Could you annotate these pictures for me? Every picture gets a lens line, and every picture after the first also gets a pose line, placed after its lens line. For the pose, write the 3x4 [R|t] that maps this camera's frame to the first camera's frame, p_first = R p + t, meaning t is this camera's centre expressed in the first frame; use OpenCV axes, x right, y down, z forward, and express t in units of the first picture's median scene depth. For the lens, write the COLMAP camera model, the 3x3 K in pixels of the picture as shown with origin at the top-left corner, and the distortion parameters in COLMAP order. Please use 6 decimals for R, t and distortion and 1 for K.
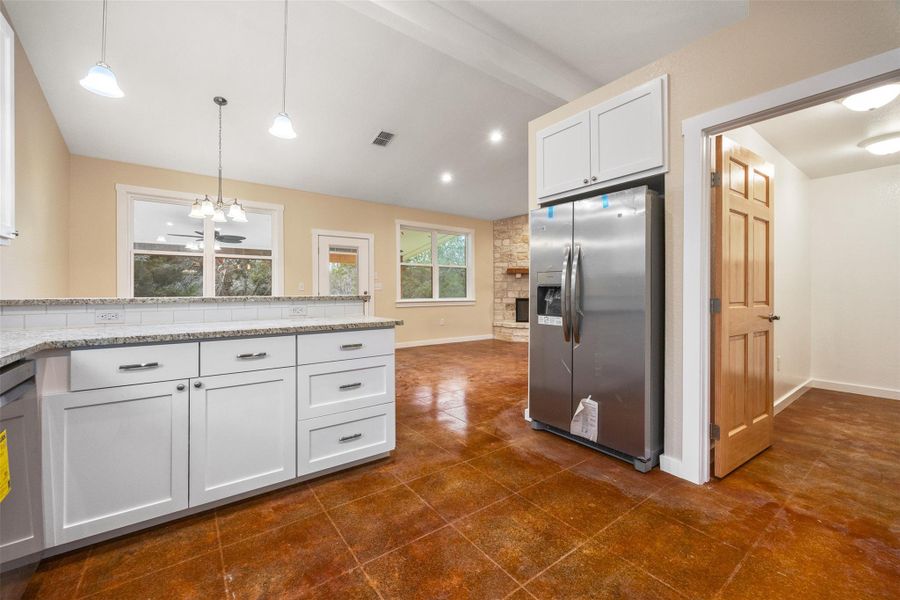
lens RADIAL K [[362.6, 0, 443.8], [0, 362.6, 291.1], [0, 0, 1]] dist [-0.000819, -0.000110]
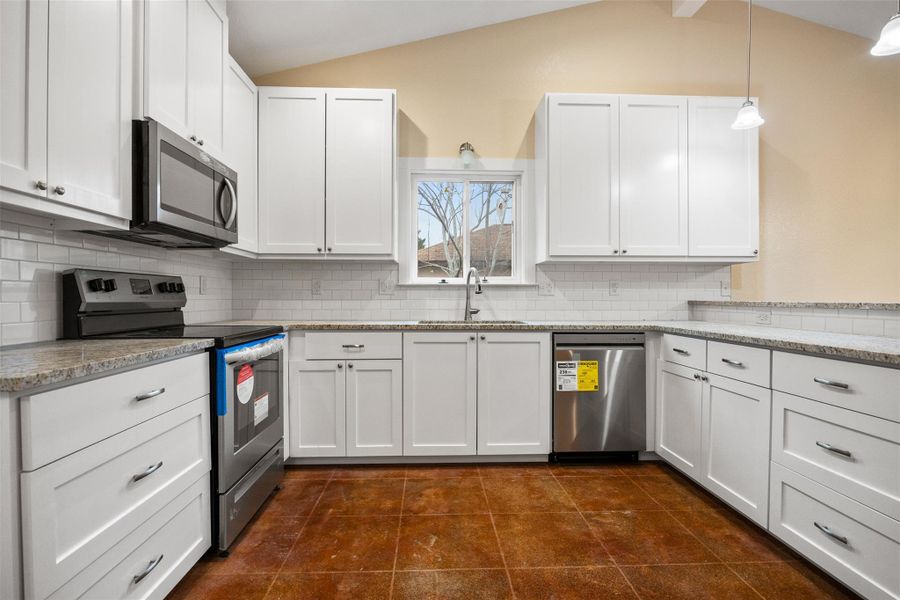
lens RADIAL K [[447.0, 0, 450.0], [0, 447.0, 300.0], [0, 0, 1]] dist [0.000060, 0.000078]
pose [[-0.552768, 0.004815, -0.833321, 0.591503], [-0.001282, 0.999977, 0.006628, 0.006147], [0.833334, 0.004732, -0.552749, 0.724254]]
